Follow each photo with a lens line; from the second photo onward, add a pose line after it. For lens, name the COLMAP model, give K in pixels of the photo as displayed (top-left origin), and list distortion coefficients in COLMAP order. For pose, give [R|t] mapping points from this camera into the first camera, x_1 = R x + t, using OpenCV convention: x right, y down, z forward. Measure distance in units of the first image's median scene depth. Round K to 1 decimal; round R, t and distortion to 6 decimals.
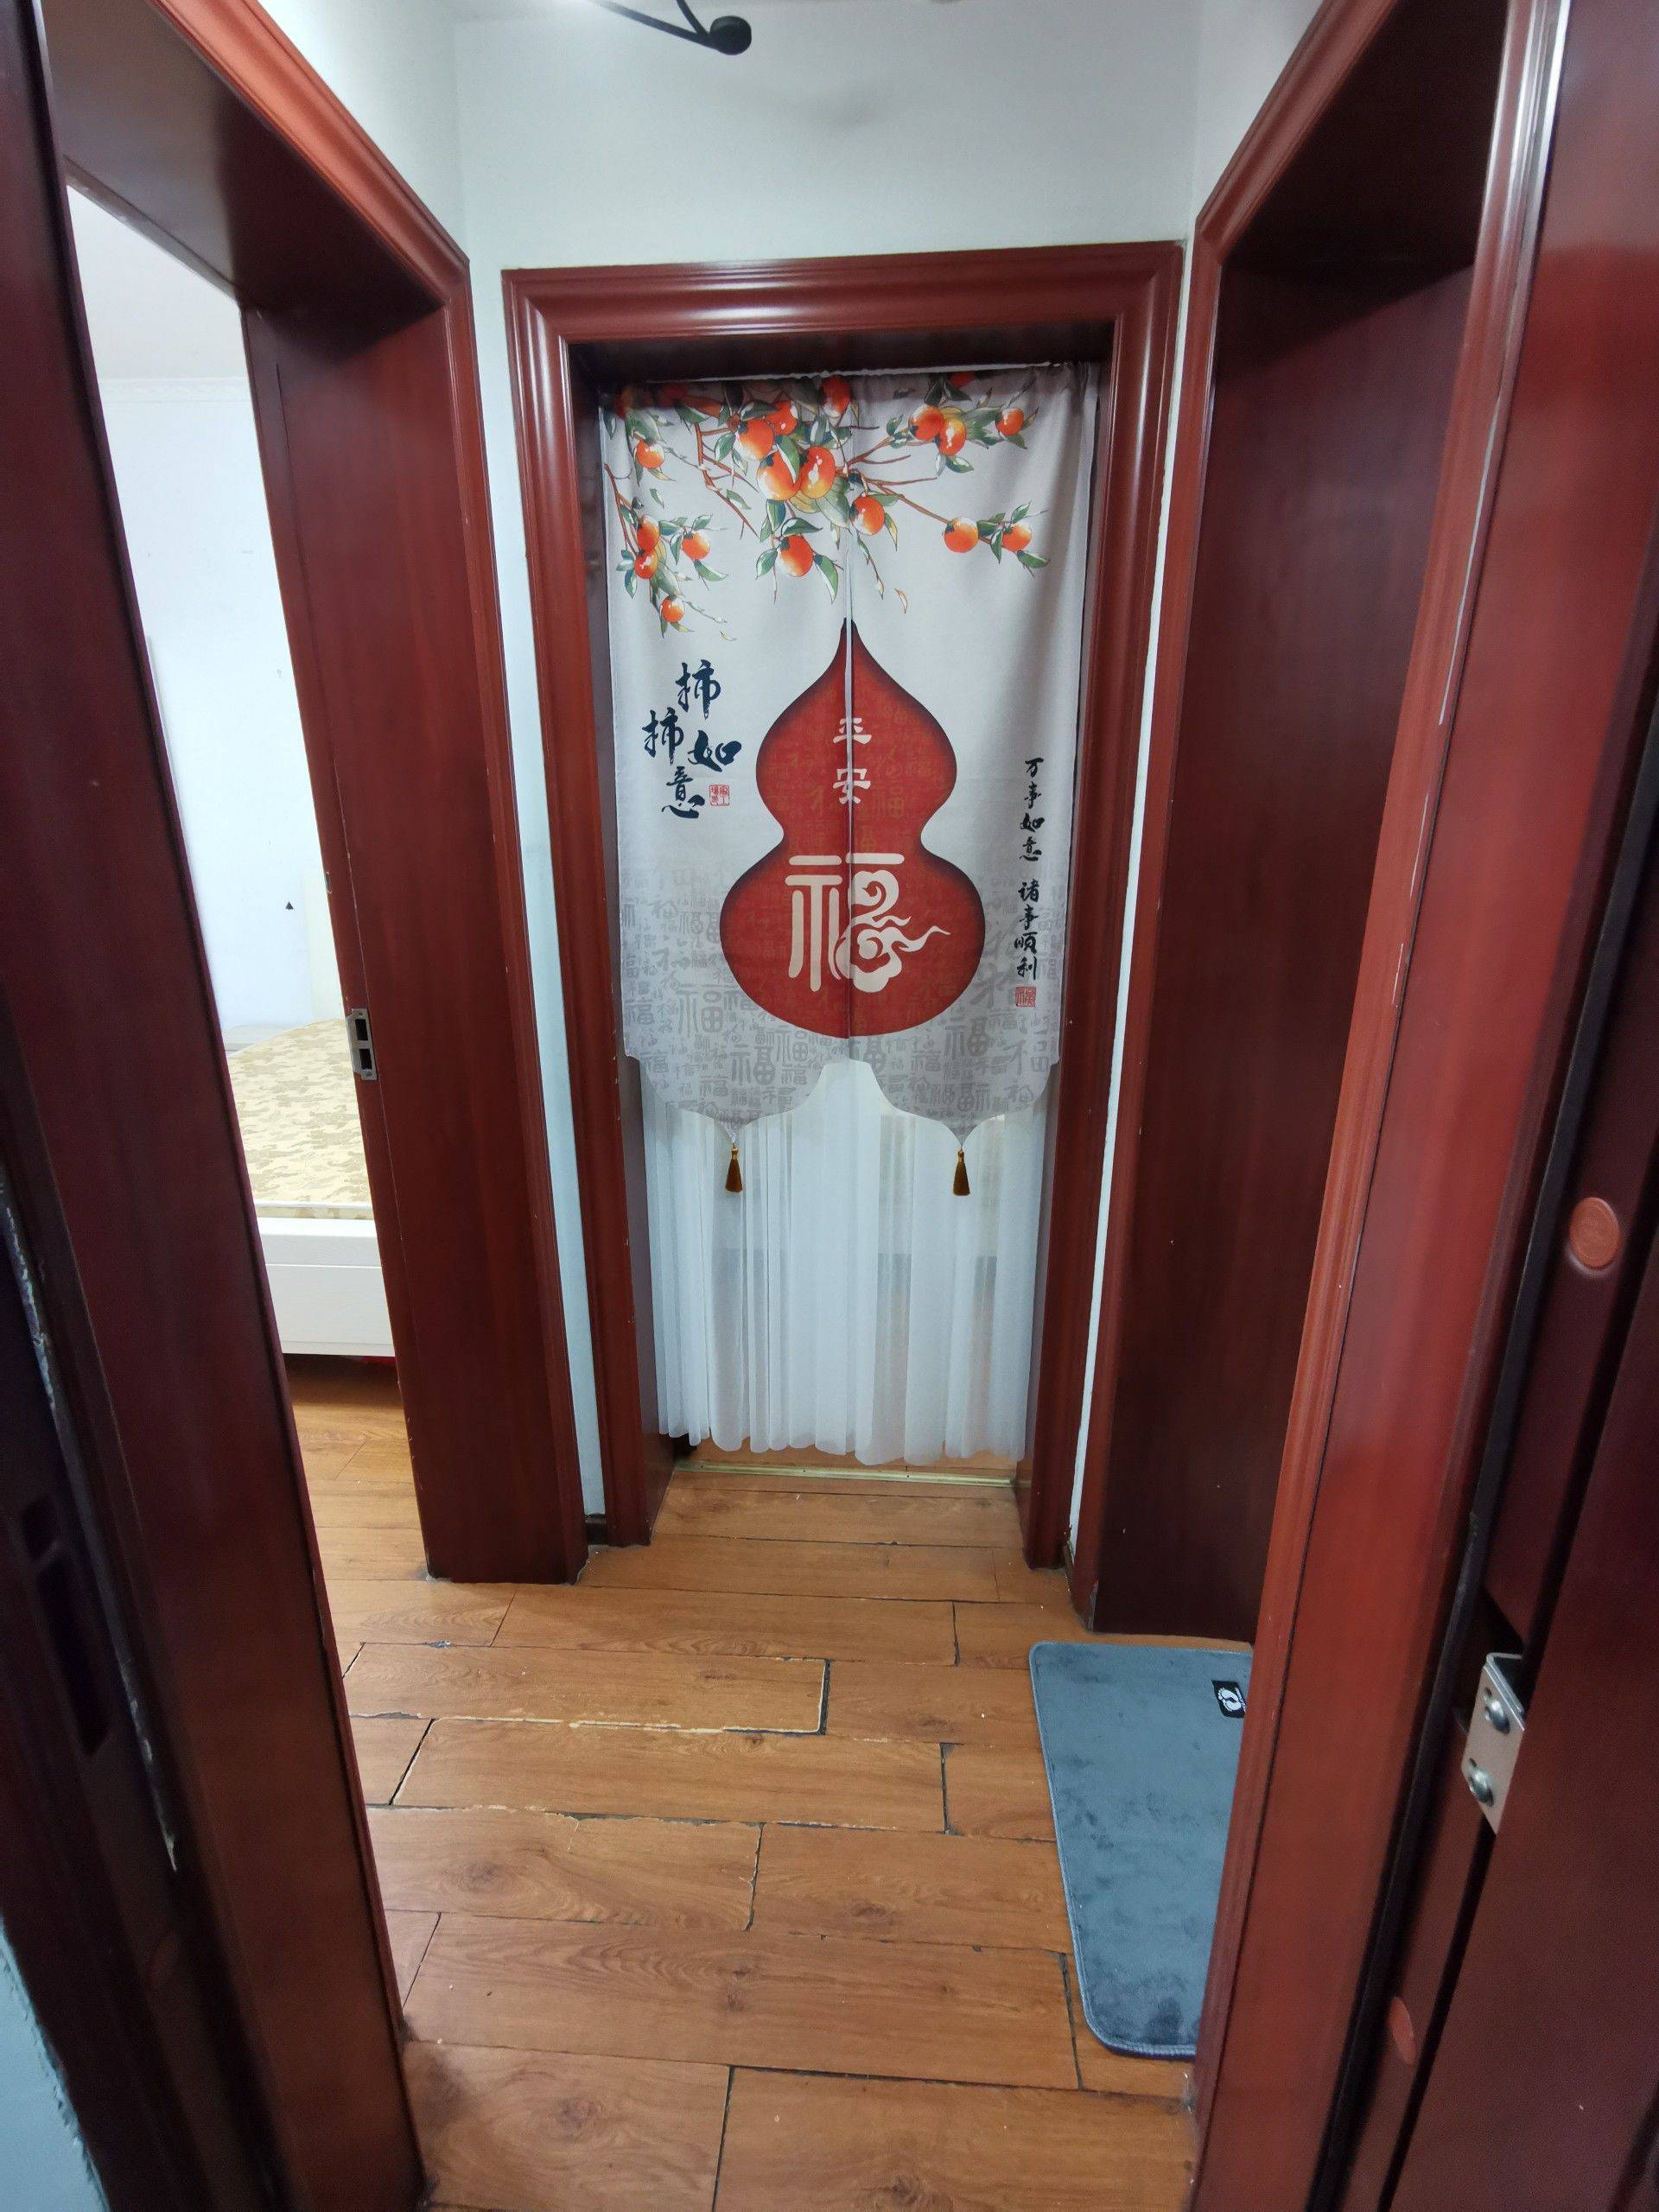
lens RADIAL K [[1016.0, 0, 824.8], [0, 1016.0, 1104.7], [0, 0, 1]] dist [-0.000331, -0.000019]
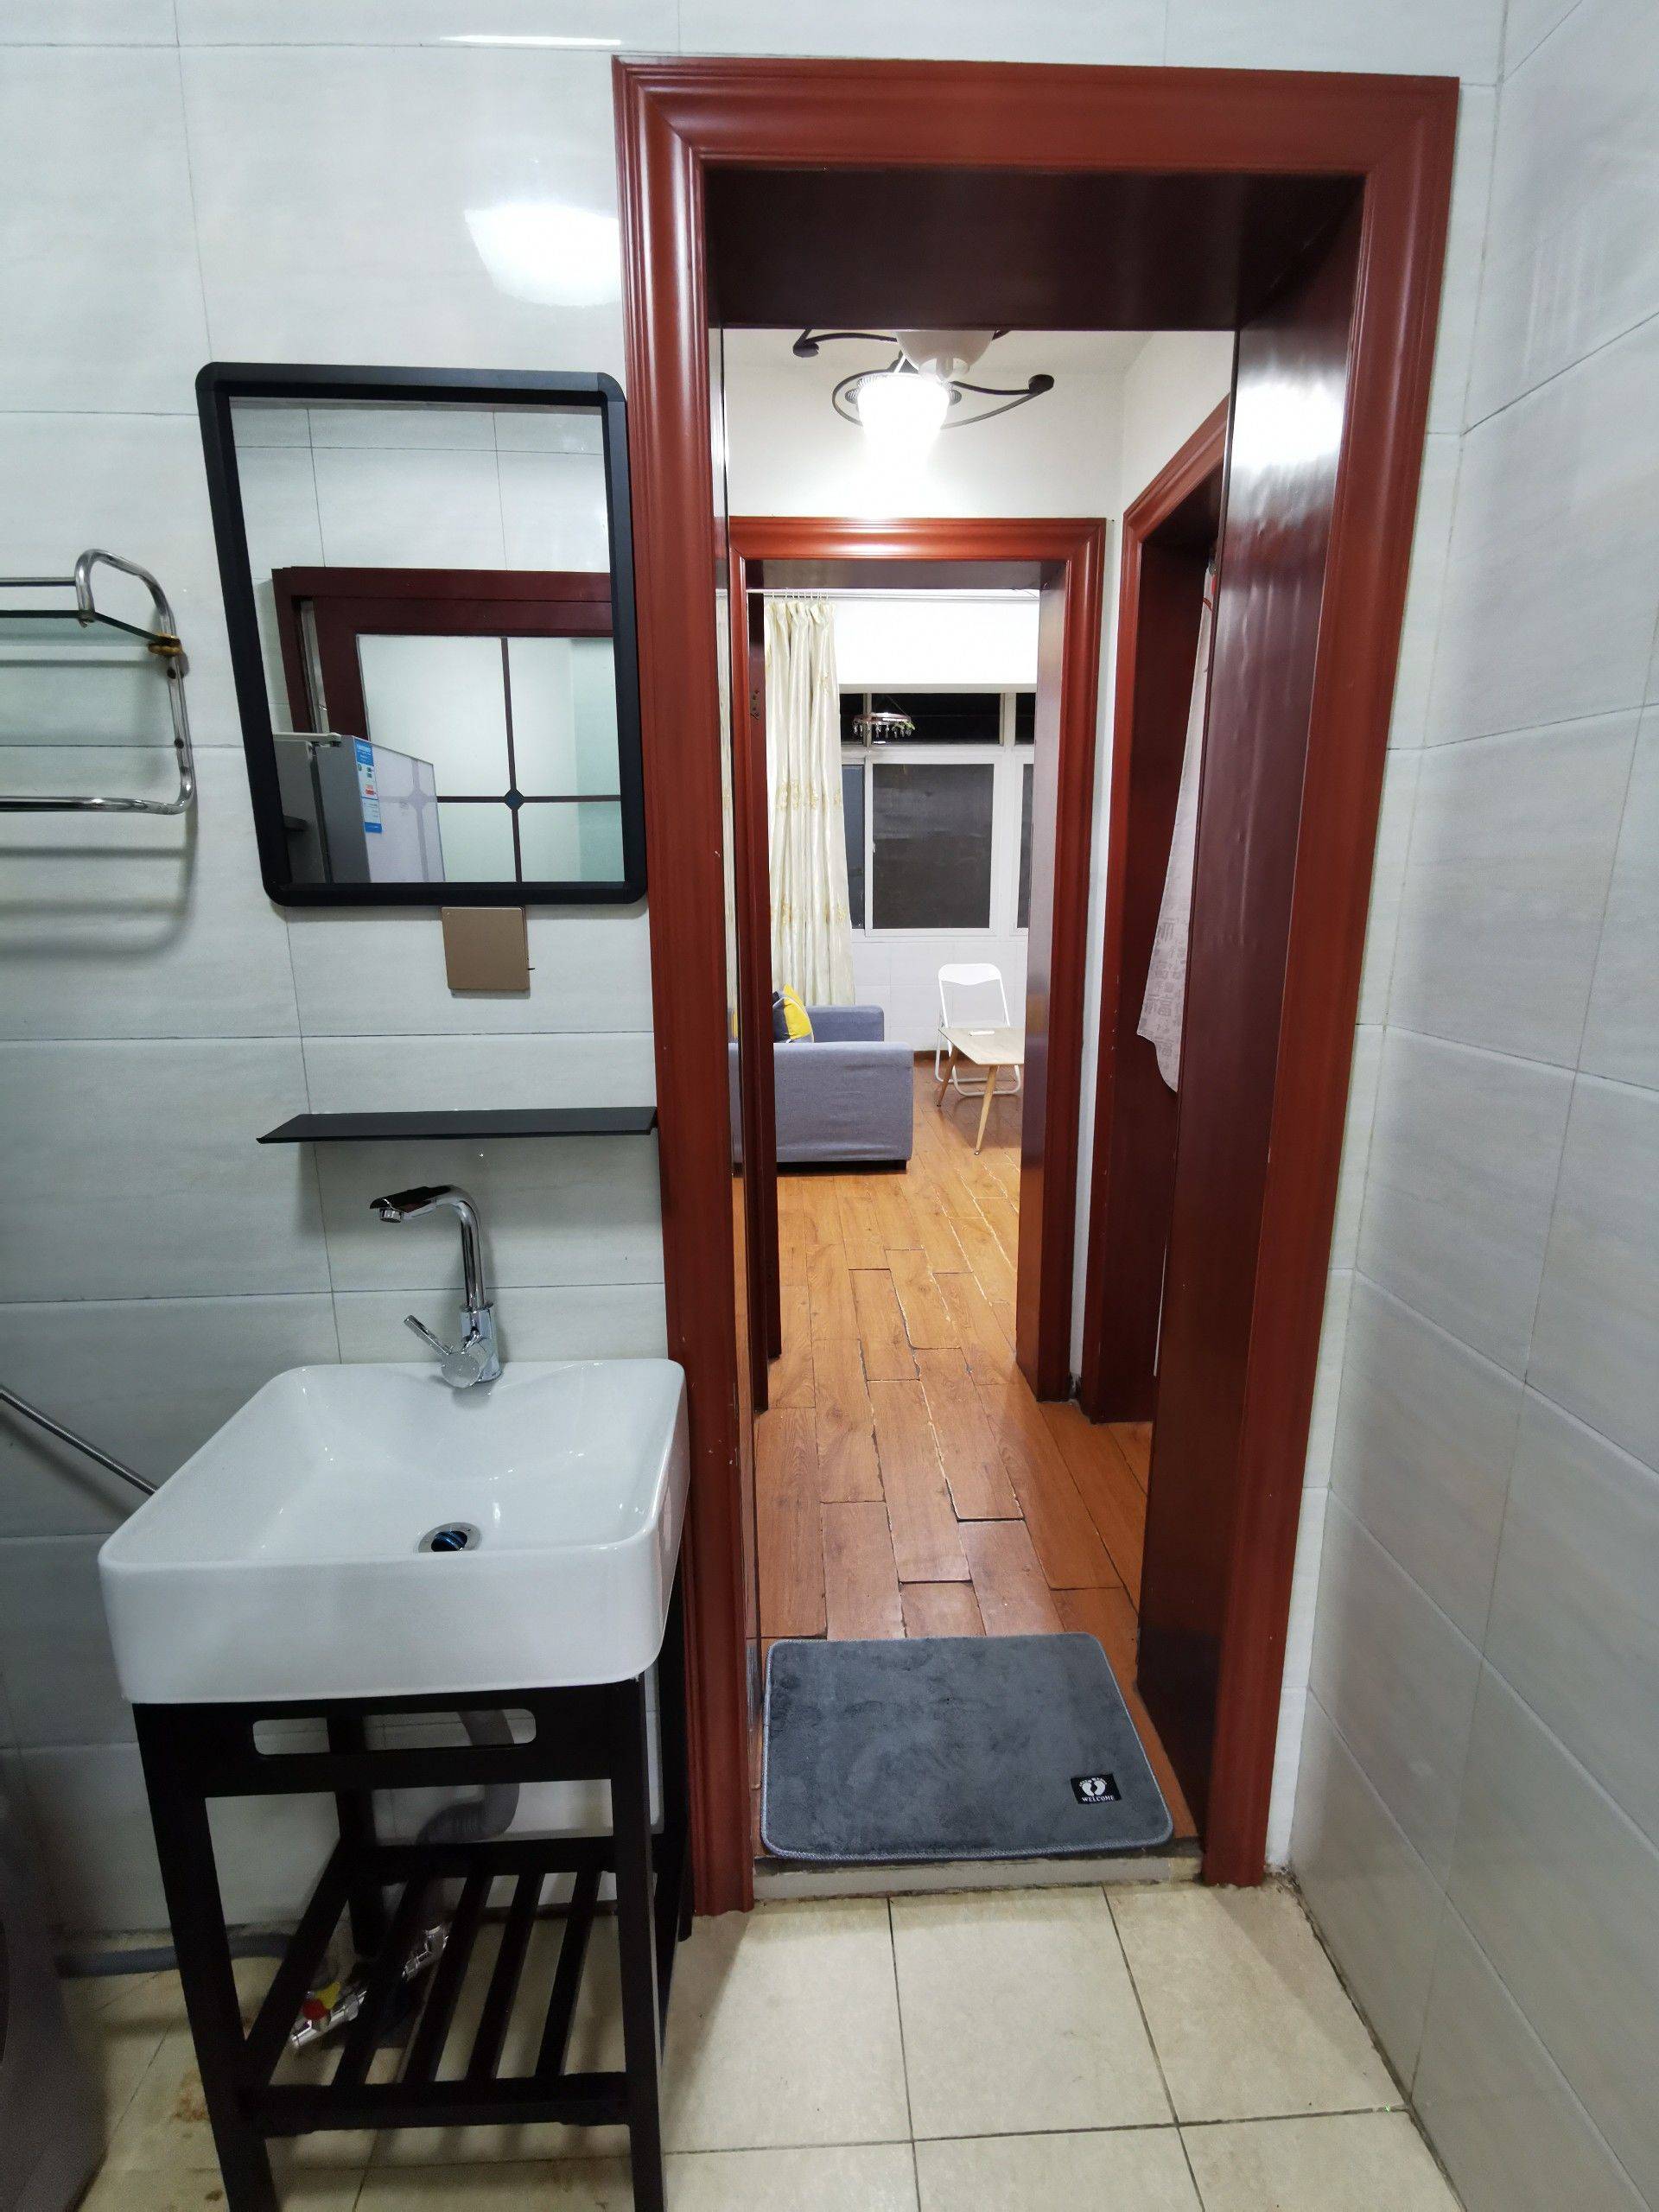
lens RADIAL K [[1016.0, 0, 828.9], [0, 1016.0, 1109.3], [0, 0, 1]] dist [-0.000331, -0.000019]
pose [[0.101123, 0.227894, -0.968421, 1.163822], [-0.293882, 0.936814, 0.189769, -0.097400], [0.950477, 0.265412, 0.161707, 0.474544]]
